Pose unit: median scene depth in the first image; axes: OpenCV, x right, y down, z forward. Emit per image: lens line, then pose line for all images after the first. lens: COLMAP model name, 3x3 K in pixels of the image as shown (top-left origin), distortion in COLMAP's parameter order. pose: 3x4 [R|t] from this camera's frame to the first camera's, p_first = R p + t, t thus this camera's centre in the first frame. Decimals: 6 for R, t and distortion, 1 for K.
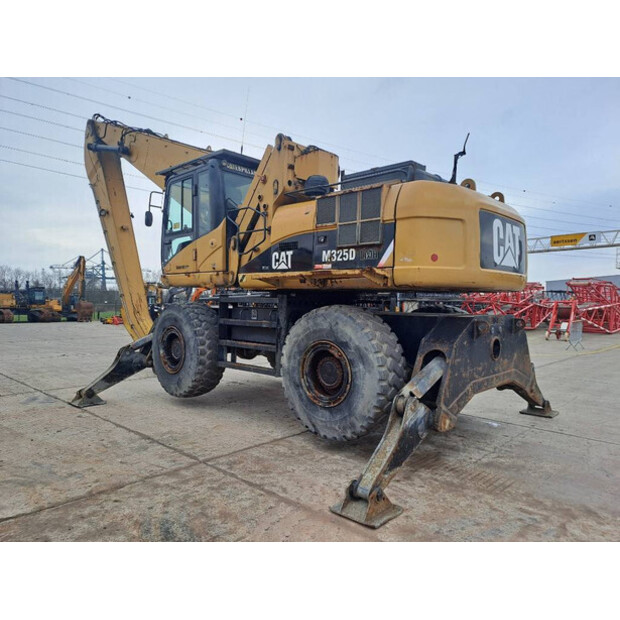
lens RADIAL K [[456.2, 0, 310.0], [0, 456.2, 310.0], [0, 0, 1]] dist [0.056493, -0.010419]
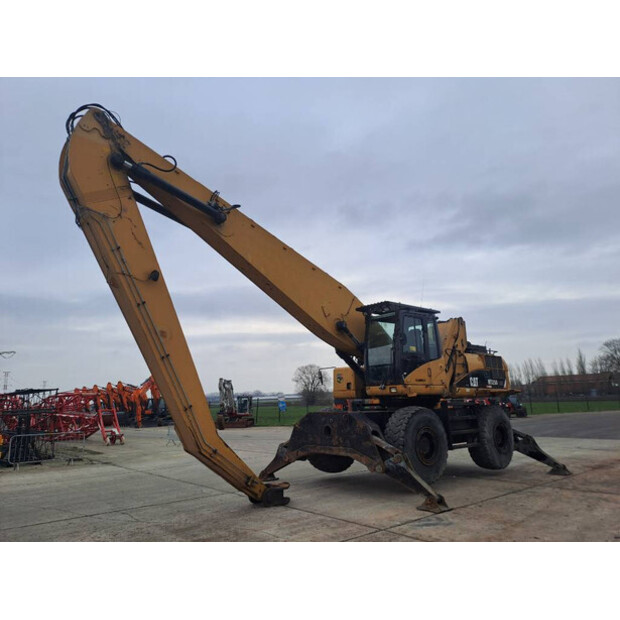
lens RADIAL K [[456.2, 0, 310.0], [0, 456.2, 310.0], [0, 0, 1]] dist [0.056493, -0.010419]
pose [[0.110181, 0.197056, 0.974181, -2.140183], [0.057201, 0.977267, -0.204150, -0.049974], [-0.992264, 0.078217, 0.096405, 1.512507]]
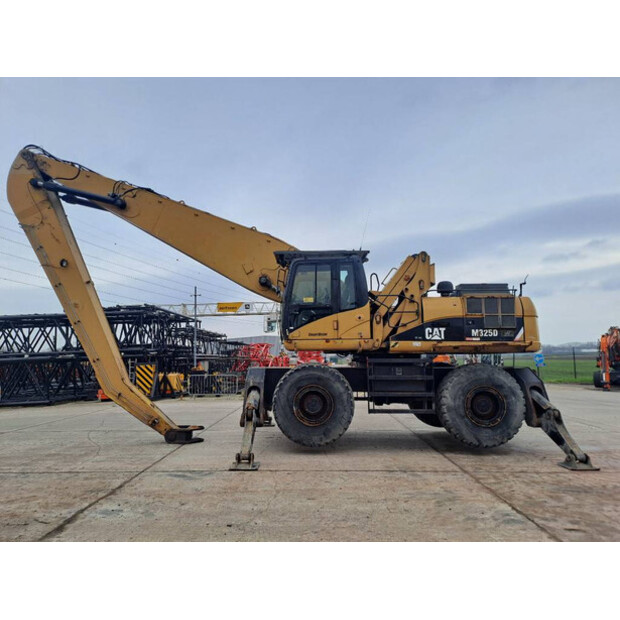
lens RADIAL K [[456.2, 0, 310.0], [0, 456.2, 310.0], [0, 0, 1]] dist [0.056493, -0.010419]
pose [[0.745031, 0.056302, 0.664649, -1.406260], [0.029809, 0.992626, -0.117499, -0.021920], [-0.666363, 0.107353, 0.737859, 0.159087]]
